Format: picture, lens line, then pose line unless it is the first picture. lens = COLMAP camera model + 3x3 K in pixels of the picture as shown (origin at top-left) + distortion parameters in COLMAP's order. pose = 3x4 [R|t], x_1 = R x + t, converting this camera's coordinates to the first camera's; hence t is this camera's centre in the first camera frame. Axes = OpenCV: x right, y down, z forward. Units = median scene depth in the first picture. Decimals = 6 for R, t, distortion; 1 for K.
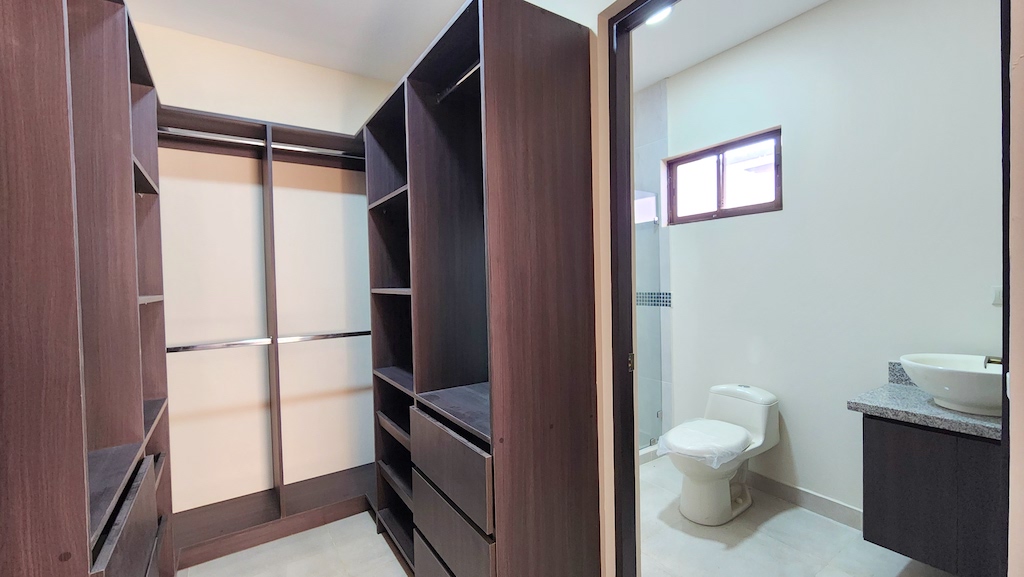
lens RADIAL K [[420.8, 0, 510.6], [0, 420.8, 288.0], [0, 0, 1]] dist [-0.006709, 0.000850]
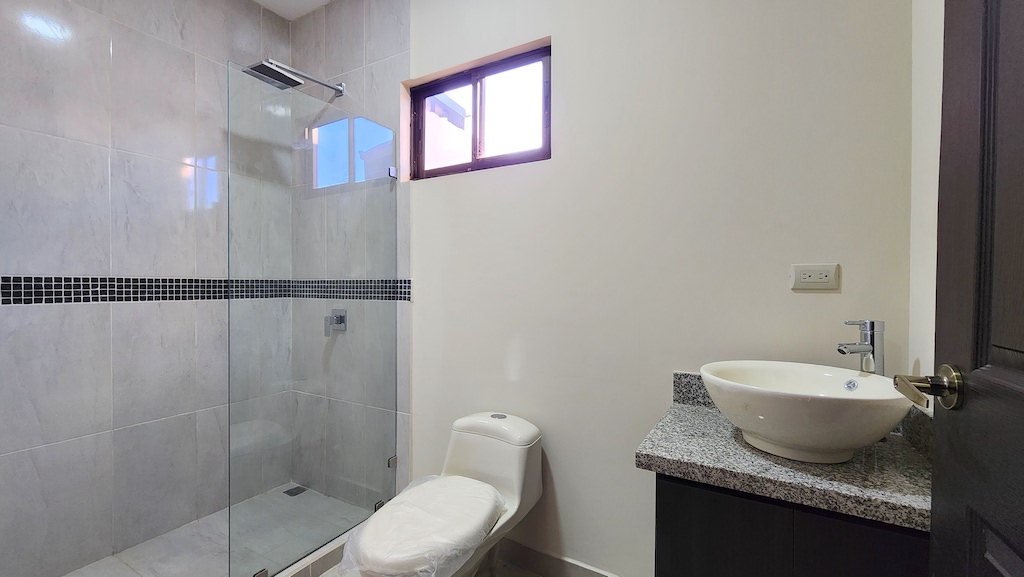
lens RADIAL K [[420.8, 0, 509.5], [0, 420.8, 284.2], [0, 0, 1]] dist [-0.006709, 0.000850]
pose [[0.897522, 0.027340, 0.440121, 0.279694], [-0.017210, 0.999487, -0.026993, 0.042031], [-0.440634, 0.016653, 0.897532, 0.399210]]
